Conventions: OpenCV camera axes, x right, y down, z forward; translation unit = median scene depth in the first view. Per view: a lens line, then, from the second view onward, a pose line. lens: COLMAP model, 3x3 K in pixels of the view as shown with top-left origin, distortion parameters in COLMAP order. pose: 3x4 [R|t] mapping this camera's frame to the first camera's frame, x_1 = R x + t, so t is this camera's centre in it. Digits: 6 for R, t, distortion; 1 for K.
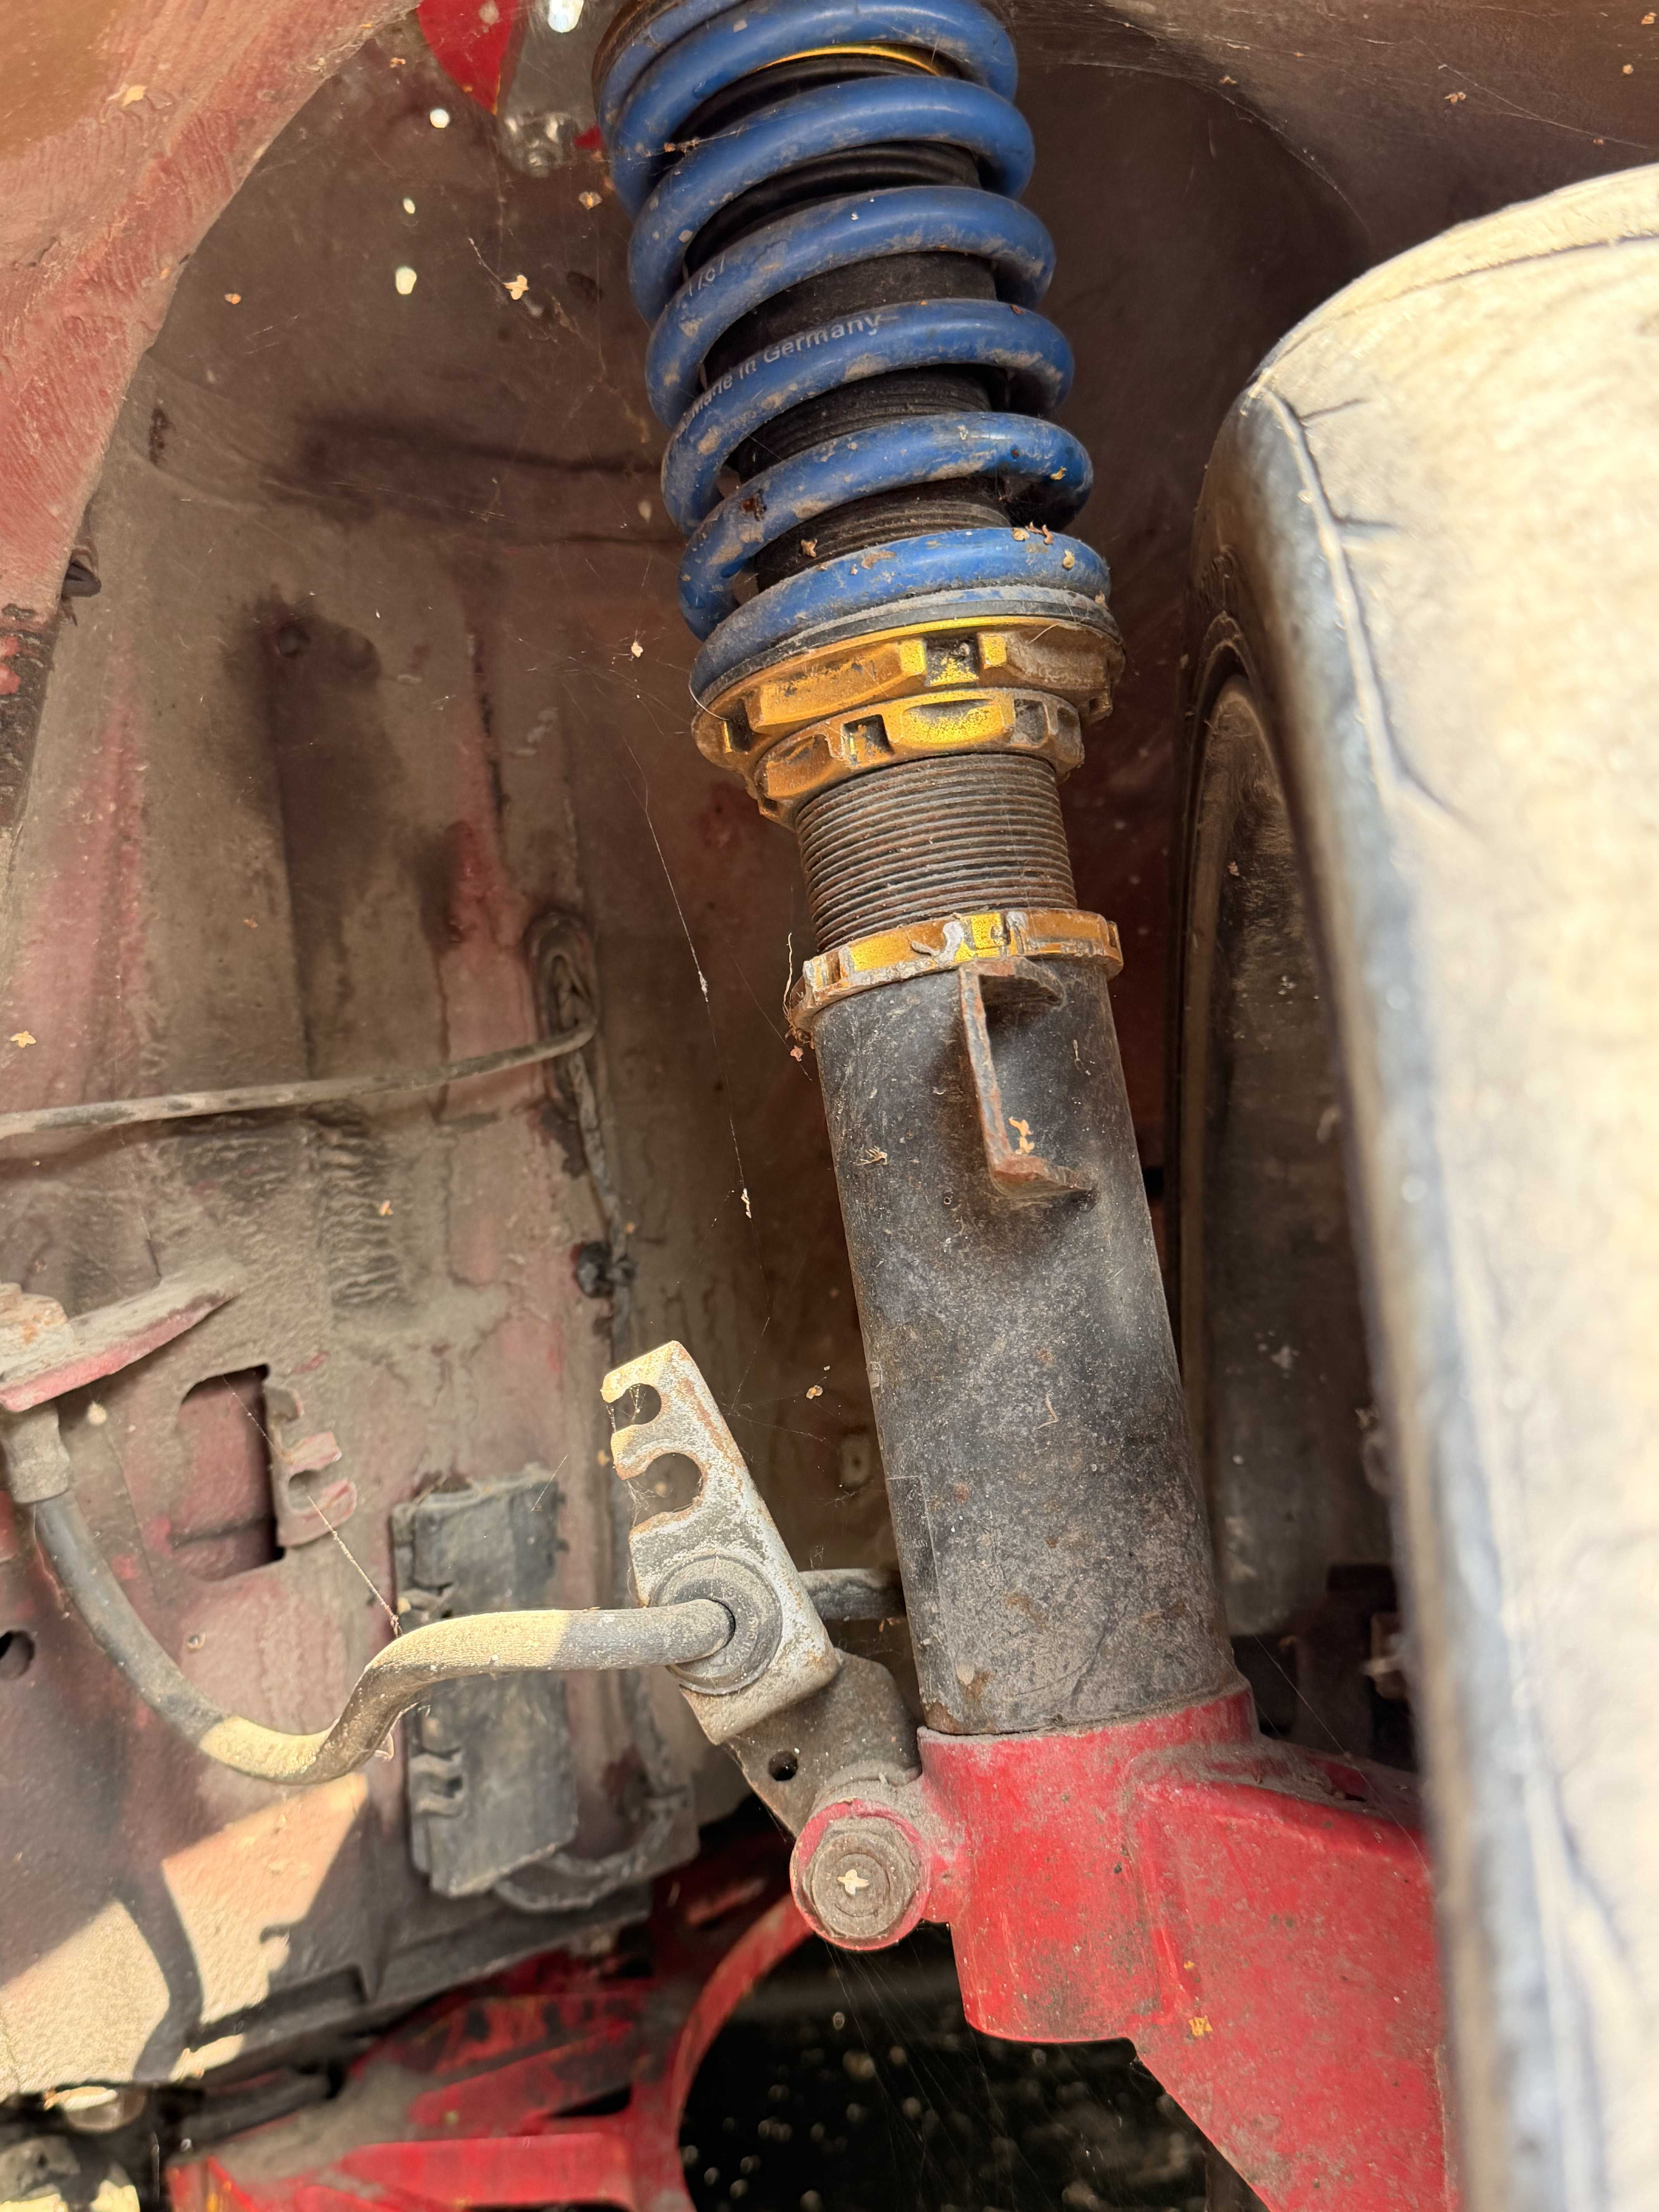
lens RADIAL K [[2237.9, 0, 823.6], [0, 2237.9, 1062.7], [0, 0, 1]] dist [0.177134, -0.448587]
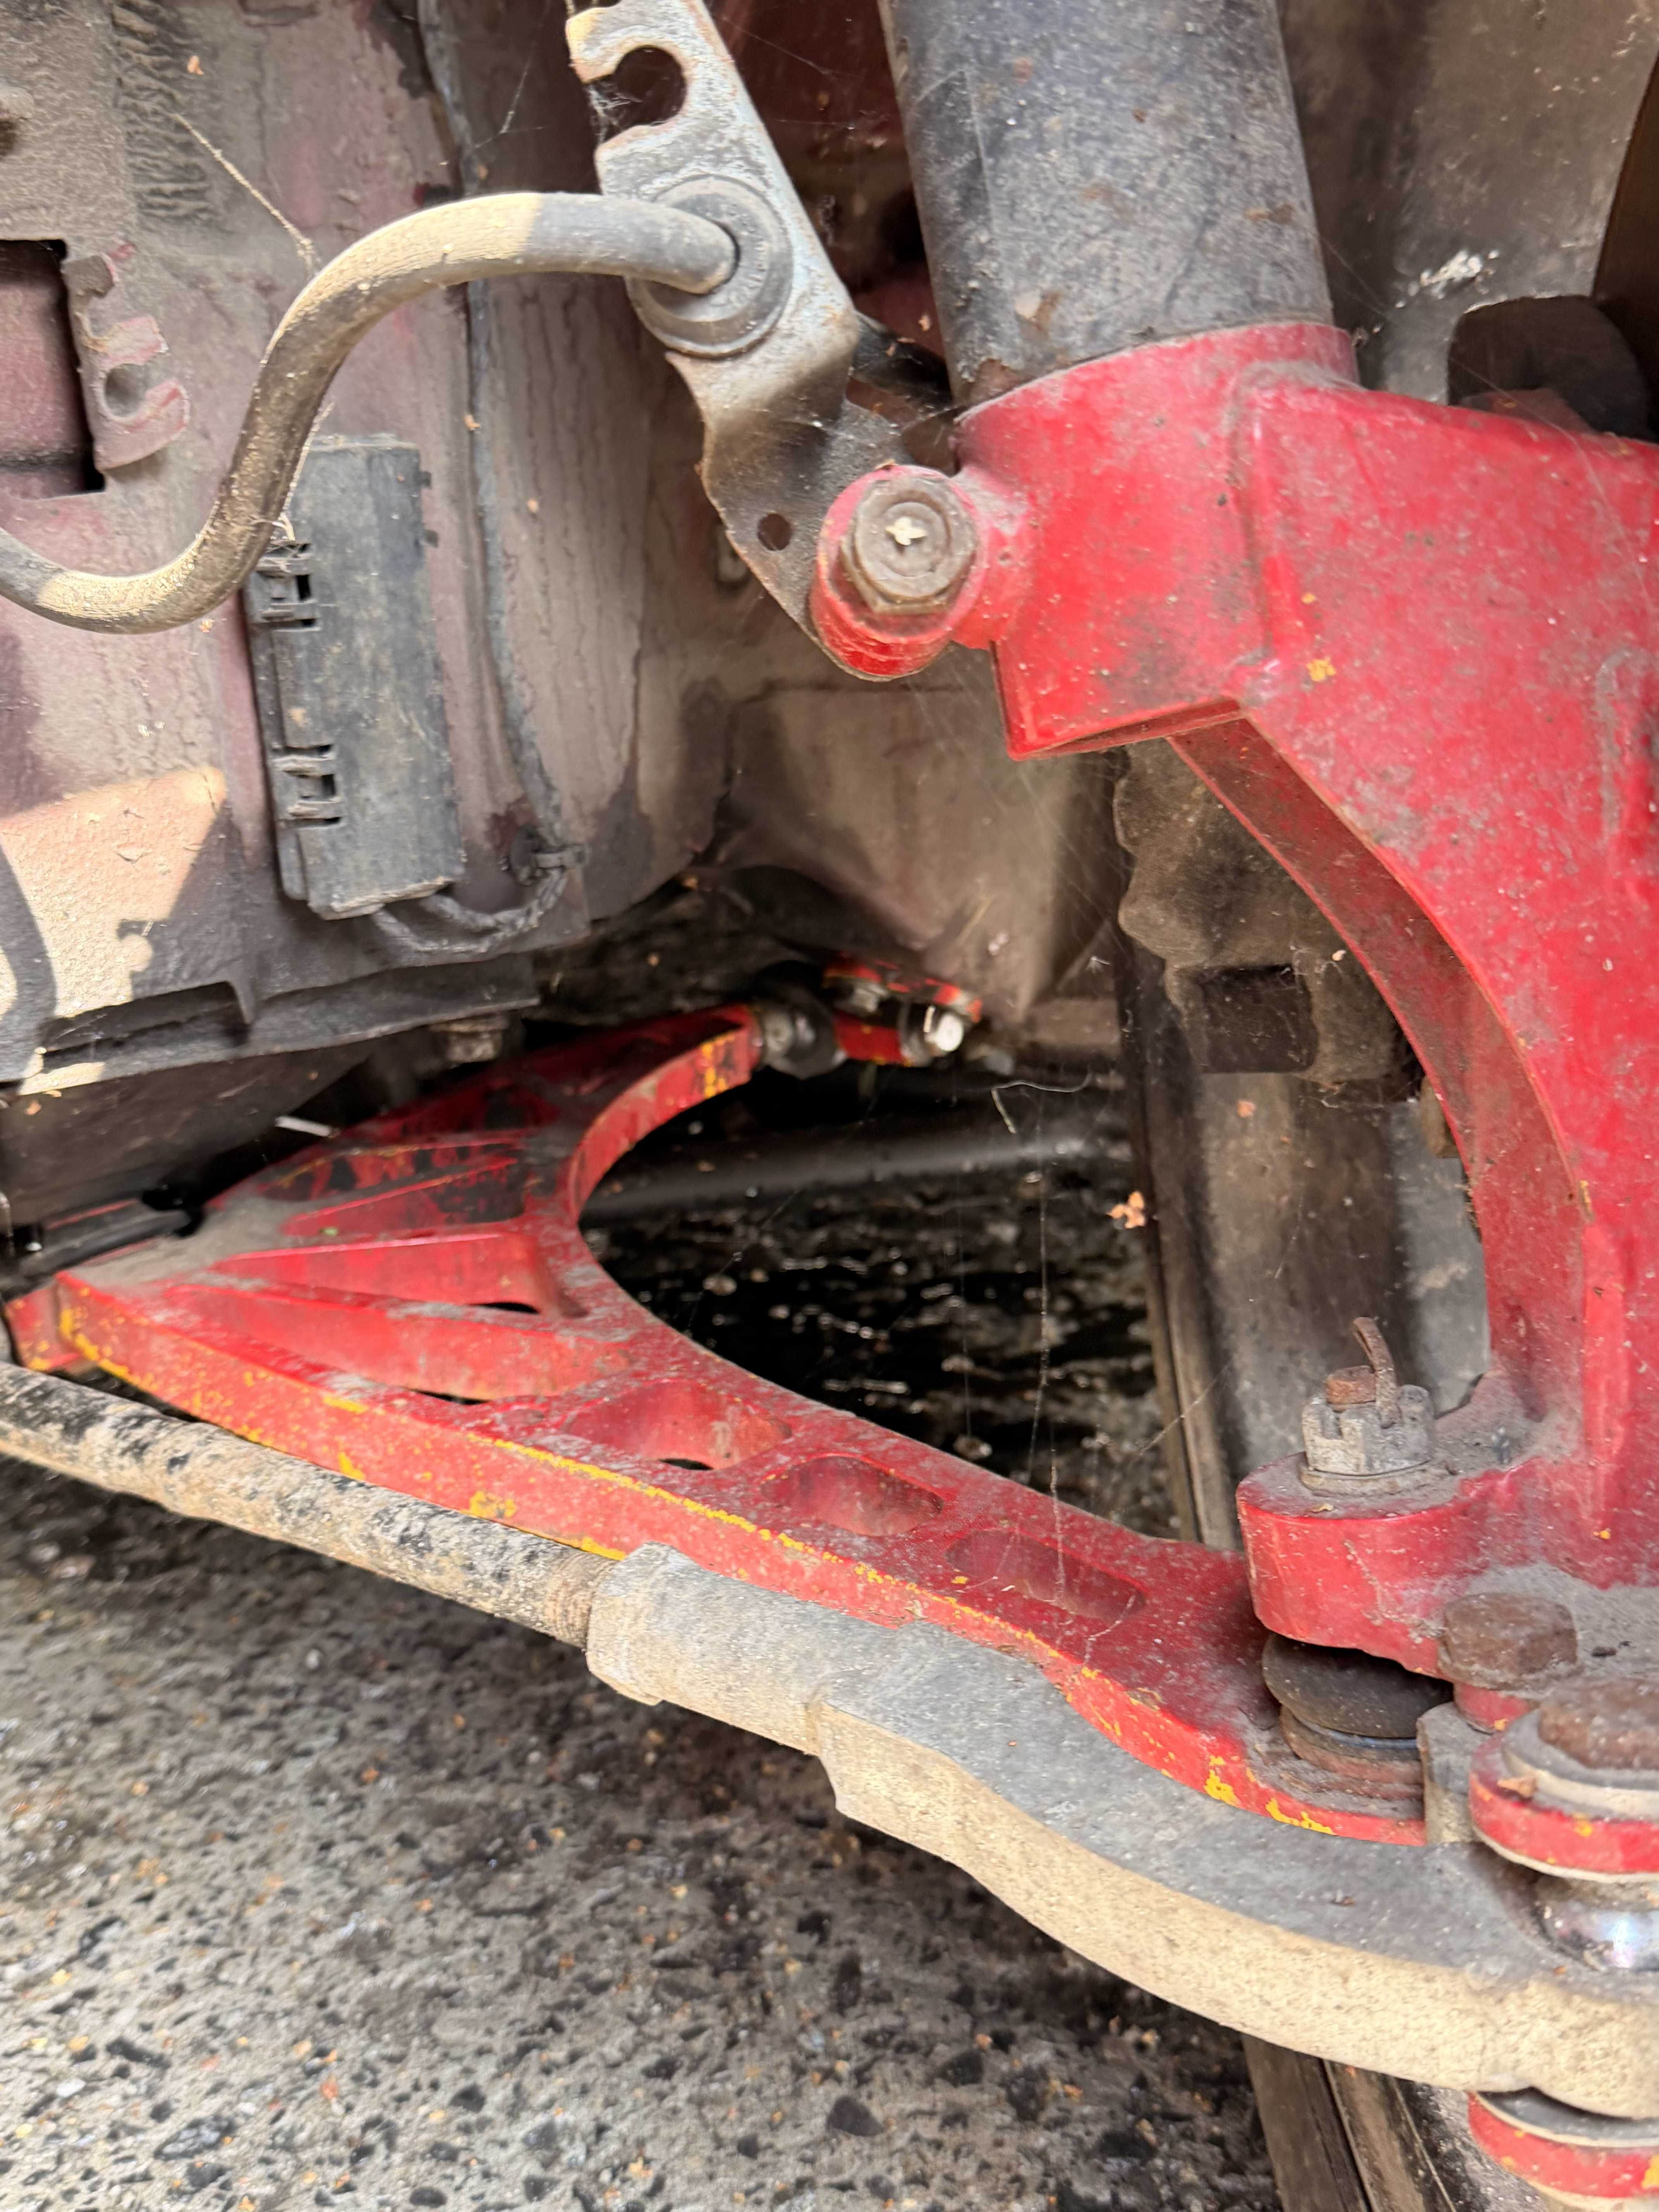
lens RADIAL K [[2237.9, 0, 823.6], [0, 2237.9, 1062.7], [0, 0, 1]] dist [0.177134, -0.448587]
pose [[0.992377, -0.041054, 0.116202, -0.112465], [0.017937, 0.980959, 0.193386, 0.367058], [-0.121928, -0.189827, 0.974217, 0.157882]]
